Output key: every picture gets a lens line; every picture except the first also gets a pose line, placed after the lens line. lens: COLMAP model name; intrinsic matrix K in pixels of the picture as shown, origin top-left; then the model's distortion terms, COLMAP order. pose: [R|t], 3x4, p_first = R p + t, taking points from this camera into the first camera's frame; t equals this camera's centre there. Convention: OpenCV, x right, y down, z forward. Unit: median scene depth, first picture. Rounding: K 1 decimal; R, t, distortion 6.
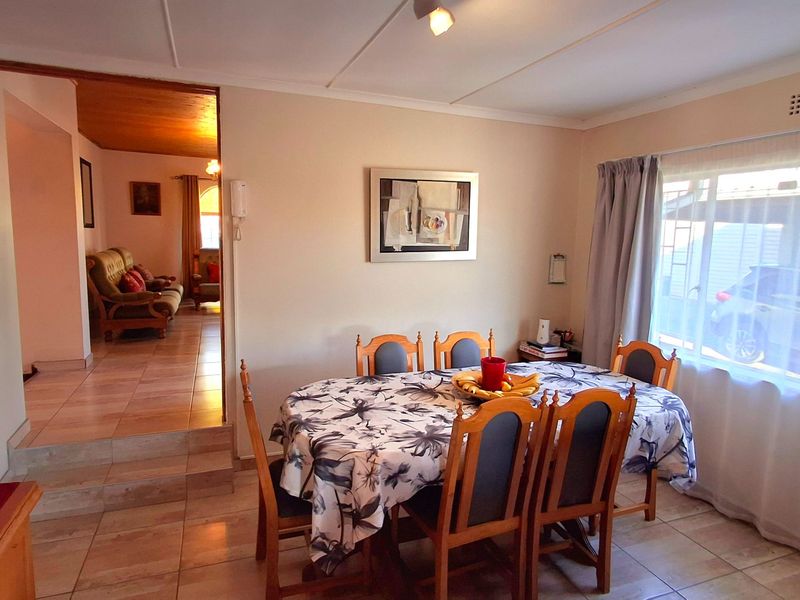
lens RADIAL K [[493.8, 0, 396.6], [0, 493.8, 295.8], [0, 0, 1]] dist [-0.003966, 0.006115]
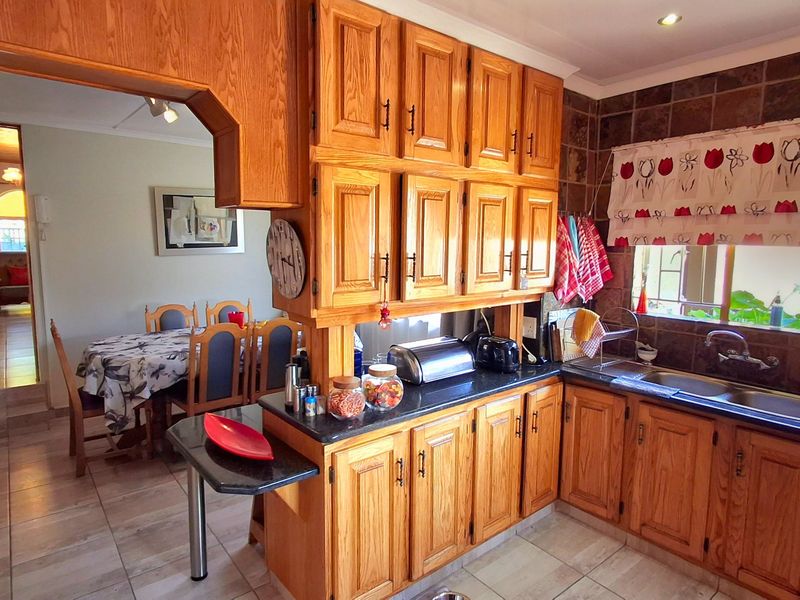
lens RADIAL K [[493.8, 0, 404.3], [0, 493.8, 296.9], [0, 0, 1]] dist [-0.003966, 0.006115]
pose [[0.948284, -0.048003, 0.313774, 0.197314], [0.049047, 0.998786, 0.004574, 0.091203], [-0.313612, 0.011052, 0.949487, -0.635227]]
